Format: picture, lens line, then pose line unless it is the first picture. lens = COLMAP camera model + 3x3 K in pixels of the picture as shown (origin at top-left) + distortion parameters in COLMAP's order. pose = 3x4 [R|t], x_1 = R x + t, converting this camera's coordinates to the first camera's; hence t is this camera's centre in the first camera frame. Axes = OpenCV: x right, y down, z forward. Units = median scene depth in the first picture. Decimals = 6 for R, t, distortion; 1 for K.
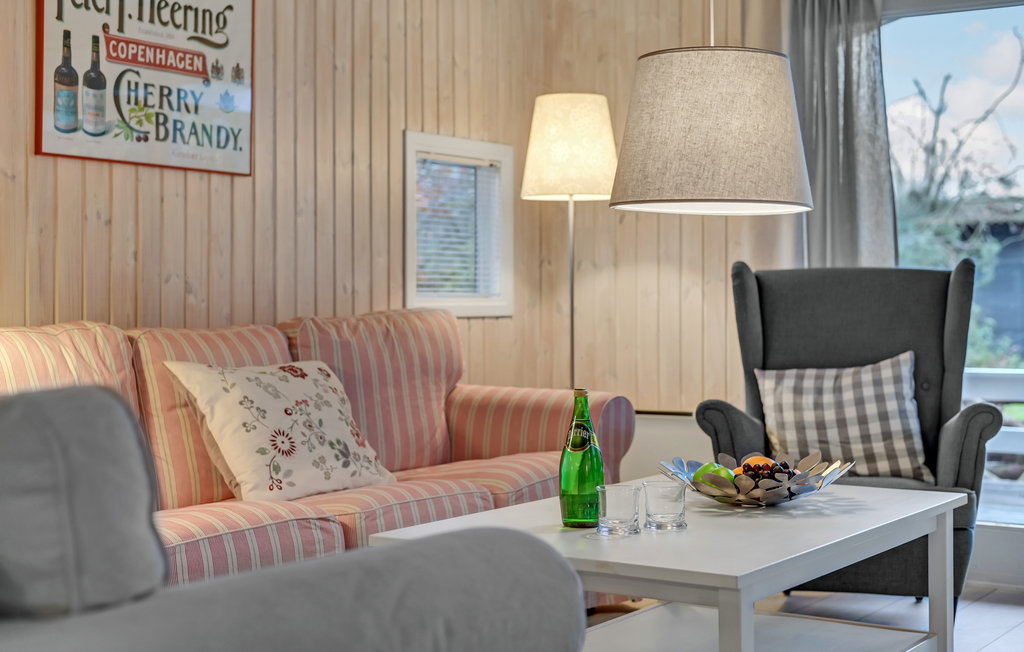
lens RADIAL K [[1504.0, 0, 511.4], [0, 1504.0, 324.8], [0, 0, 1]] dist [0.106425, 0.000000]
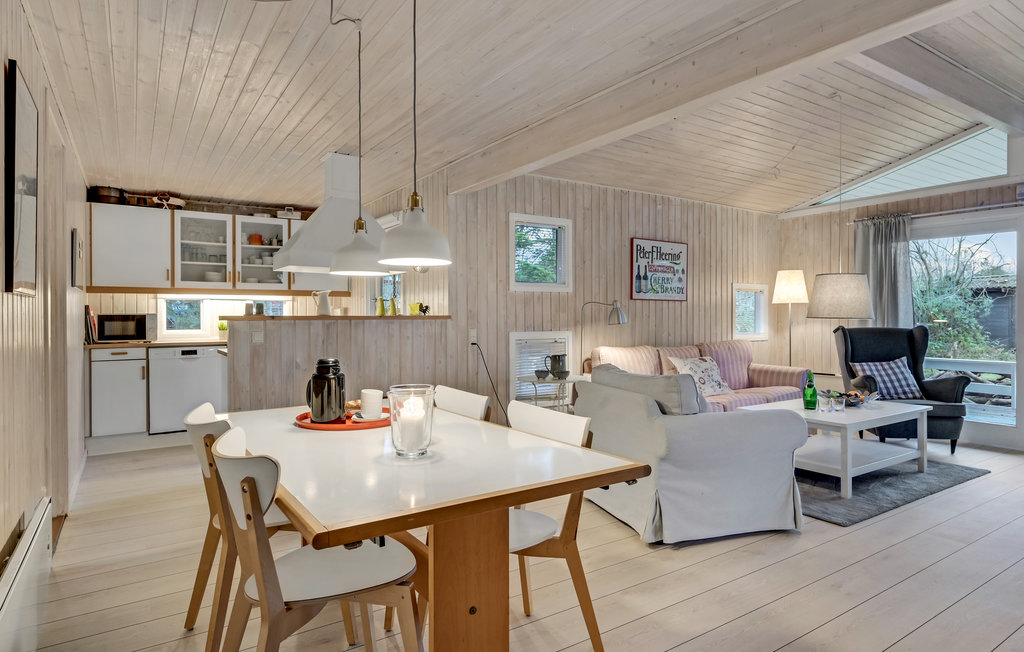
lens RADIAL K [[579.6, 0, 510.2], [0, 579.6, 323.9], [0, 0, 1]] dist [0.000324, -0.001314]
pose [[0.922530, 0.002155, -0.385918, -0.035707], [-0.005215, 0.999963, -0.006882, -0.036513], [0.385889, 0.008361, 0.922507, -0.359111]]
